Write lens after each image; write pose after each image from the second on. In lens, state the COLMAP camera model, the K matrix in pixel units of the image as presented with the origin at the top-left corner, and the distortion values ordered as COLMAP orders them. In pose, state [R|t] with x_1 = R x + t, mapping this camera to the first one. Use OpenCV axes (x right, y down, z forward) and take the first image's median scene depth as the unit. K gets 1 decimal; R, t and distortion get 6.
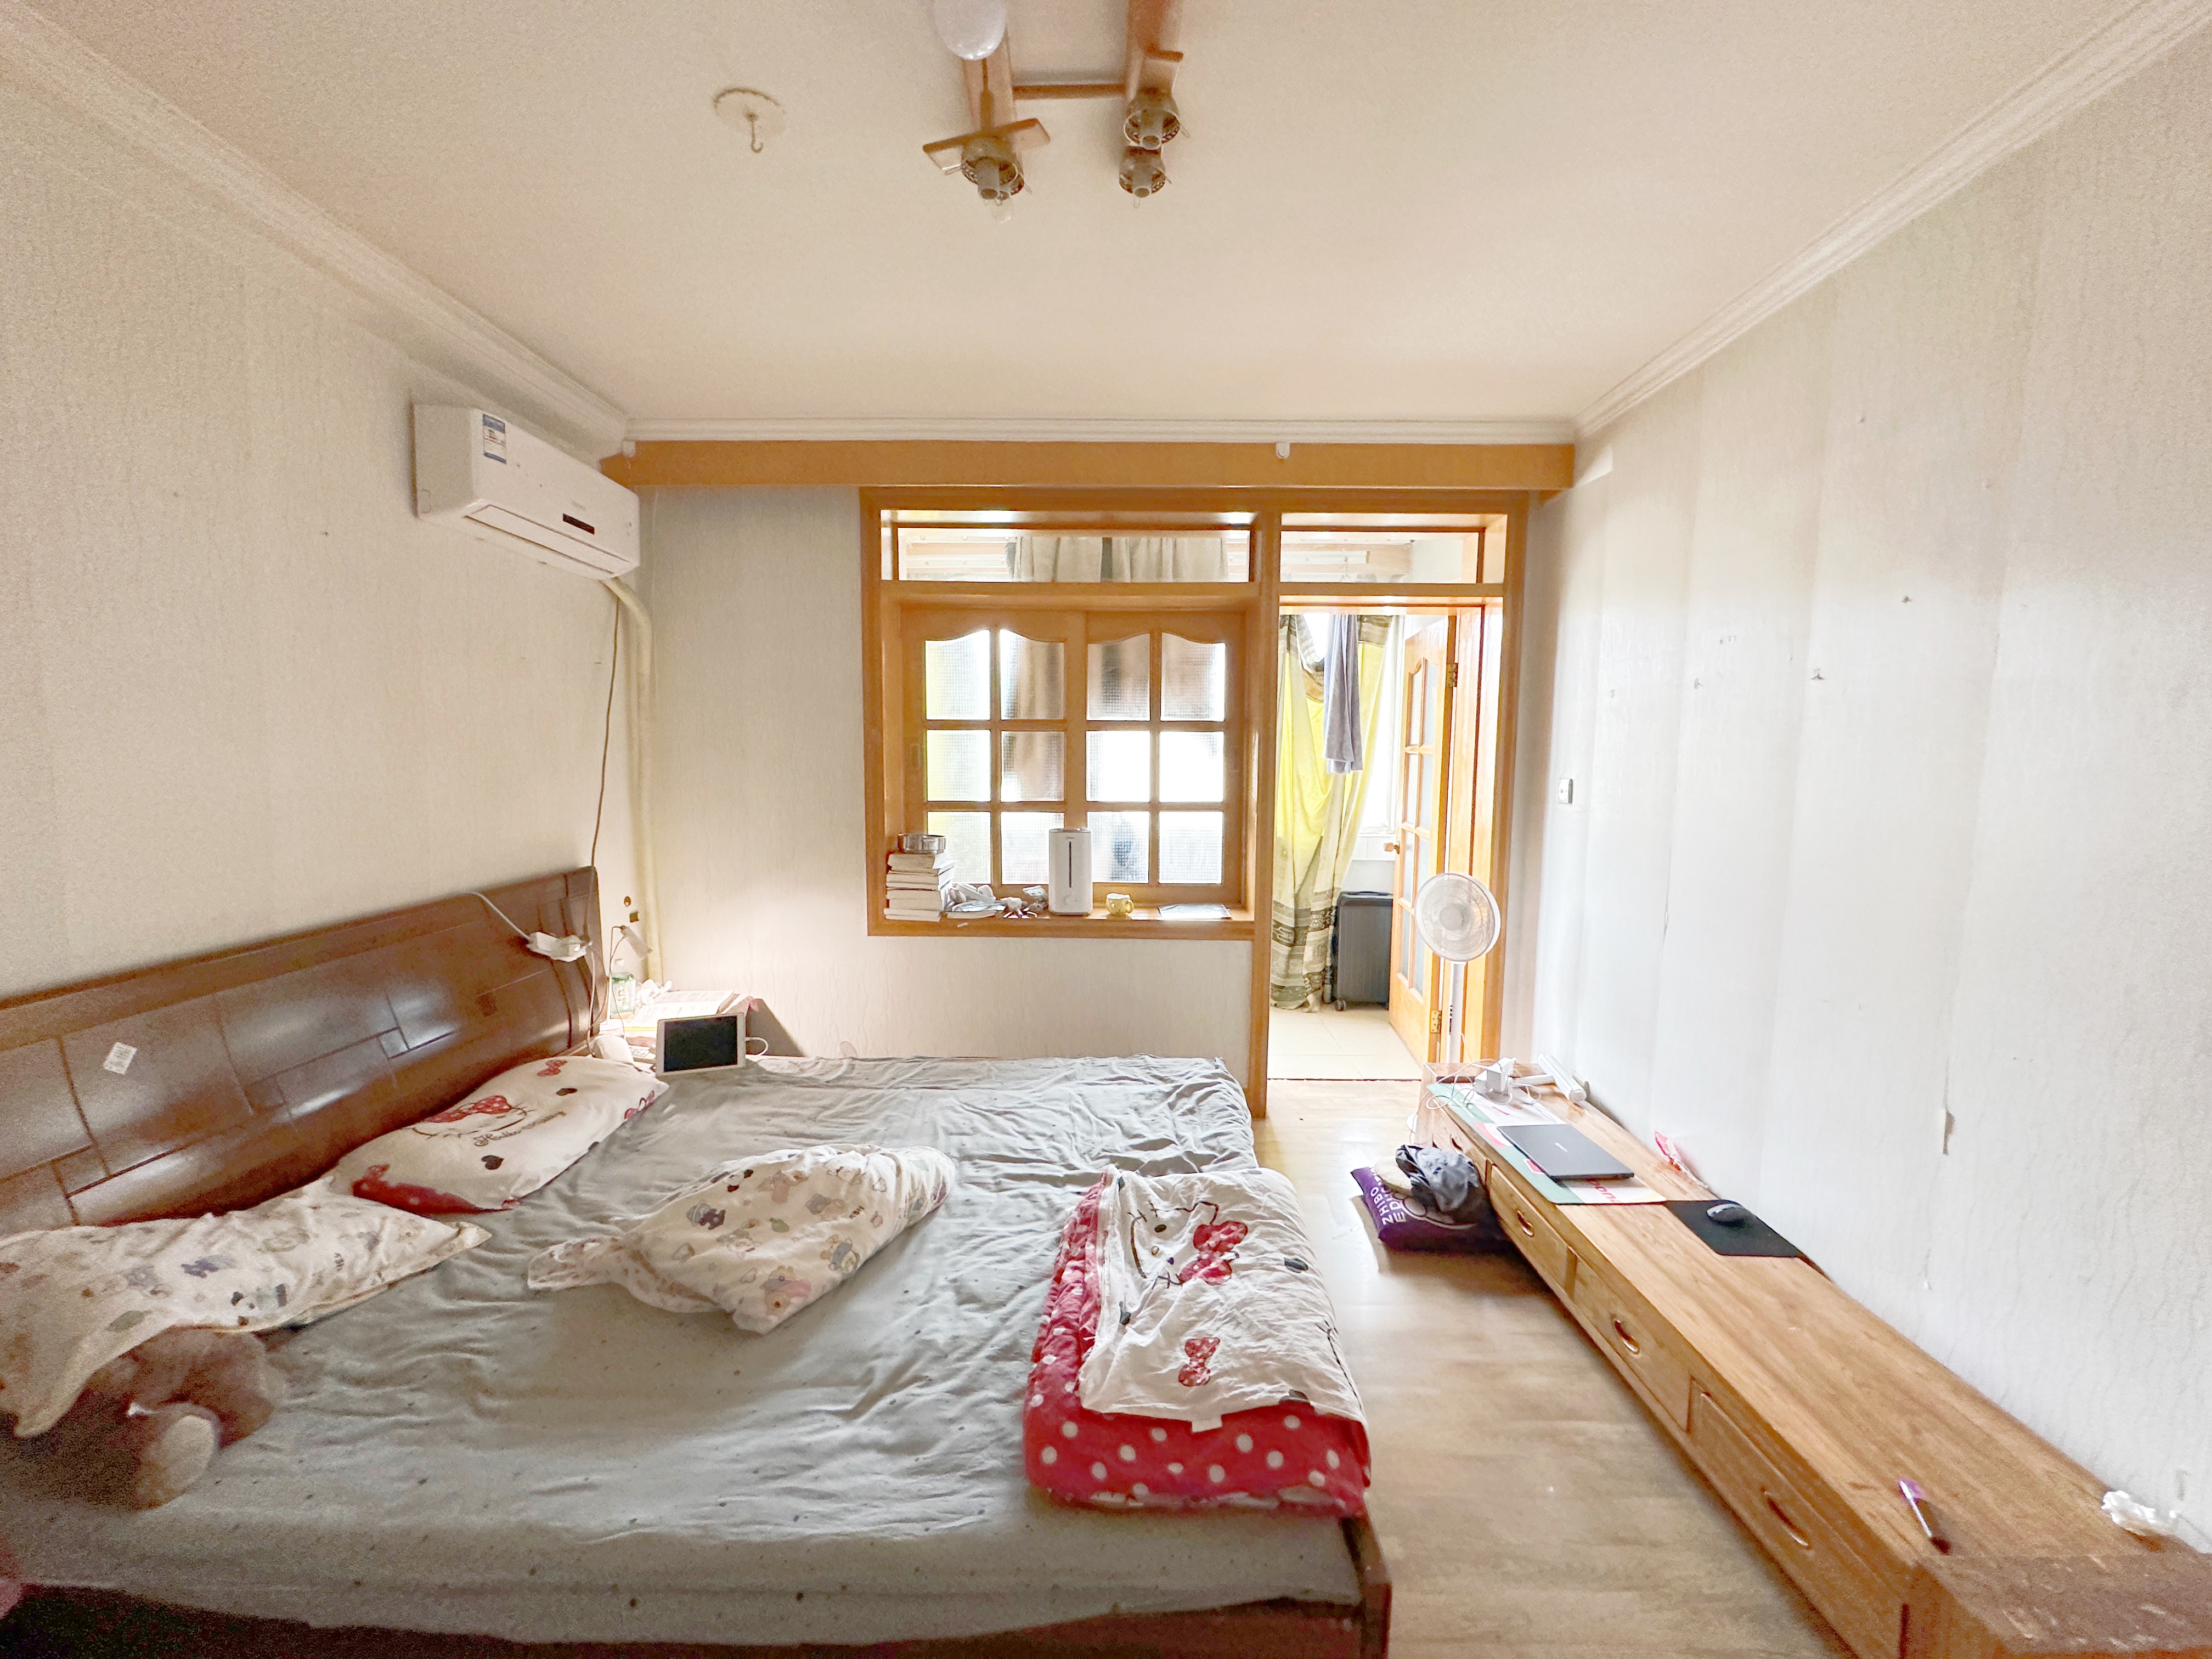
lens RADIAL K [[887.6, 0, 1117.8], [0, 887.6, 817.3], [0, 0, 1]] dist [0.000049, 0.000395]
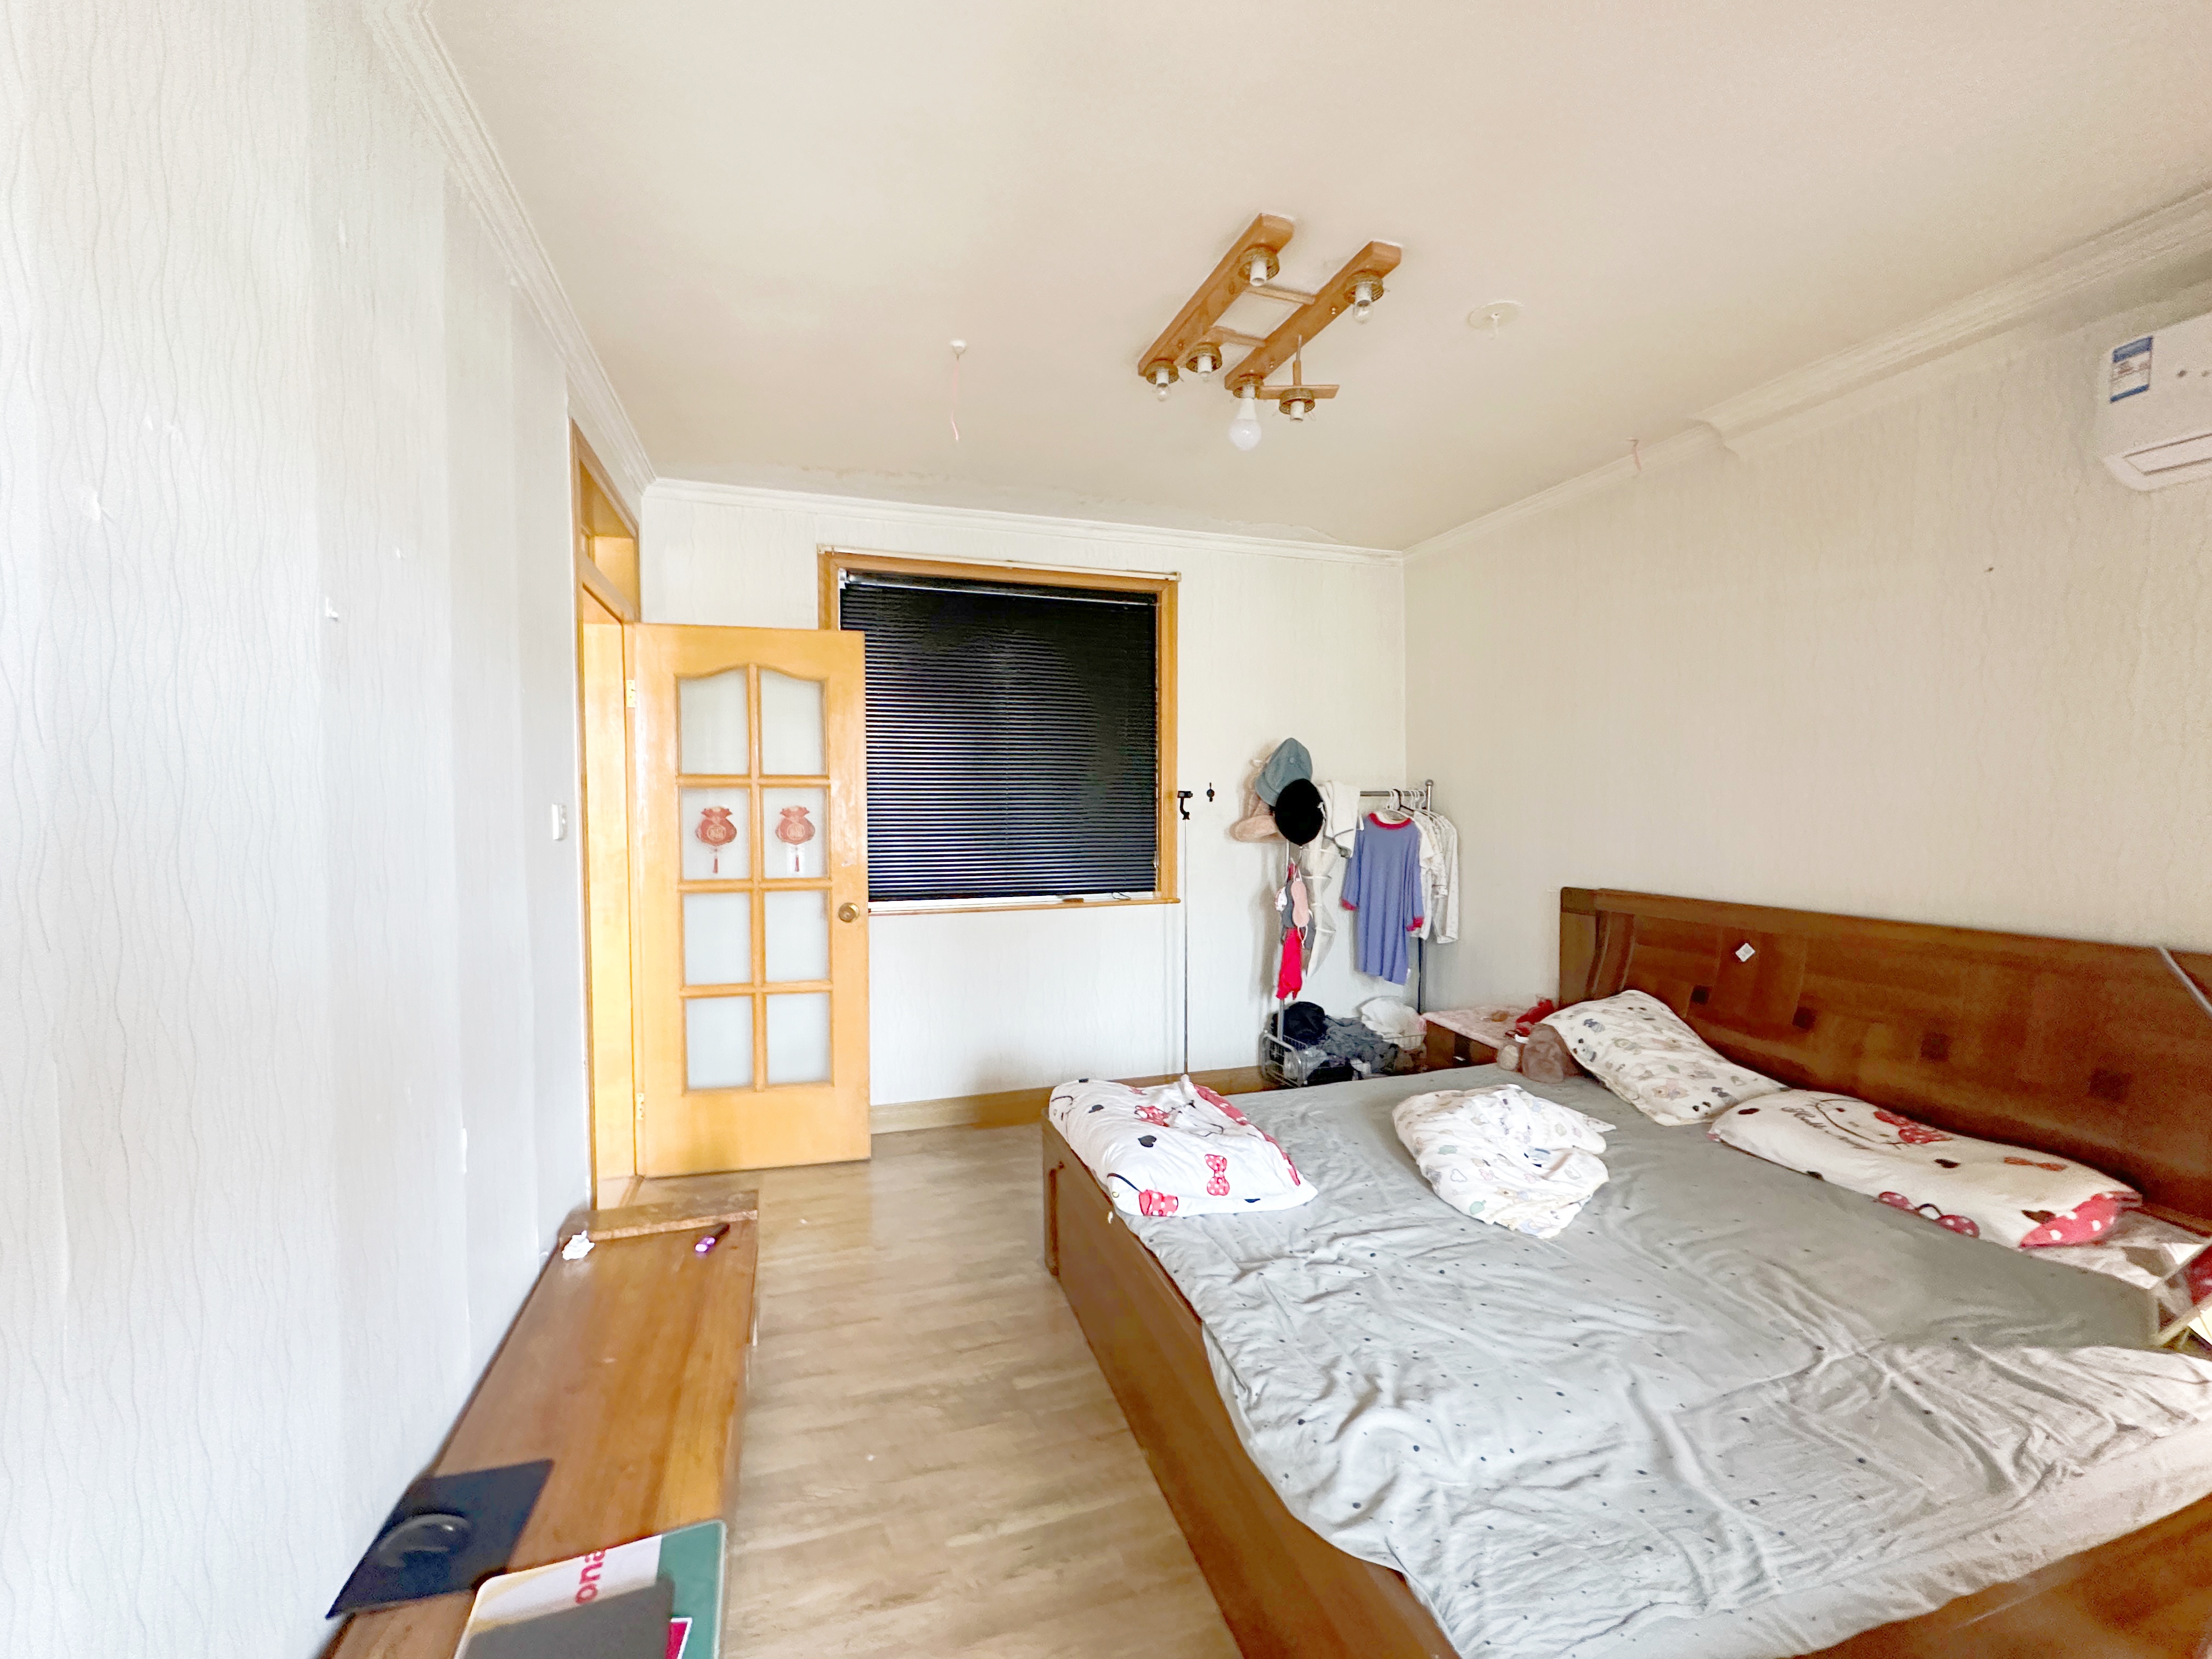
lens RADIAL K [[887.6, 0, 1102.2], [0, 887.6, 828.1], [0, 0, 1]] dist [0.000049, 0.000395]
pose [[-0.944510, 0.008051, -0.328383, 0.417214], [-0.030269, 0.993313, 0.111413, -0.081330], [0.327084, 0.115170, -0.937951, 1.471040]]
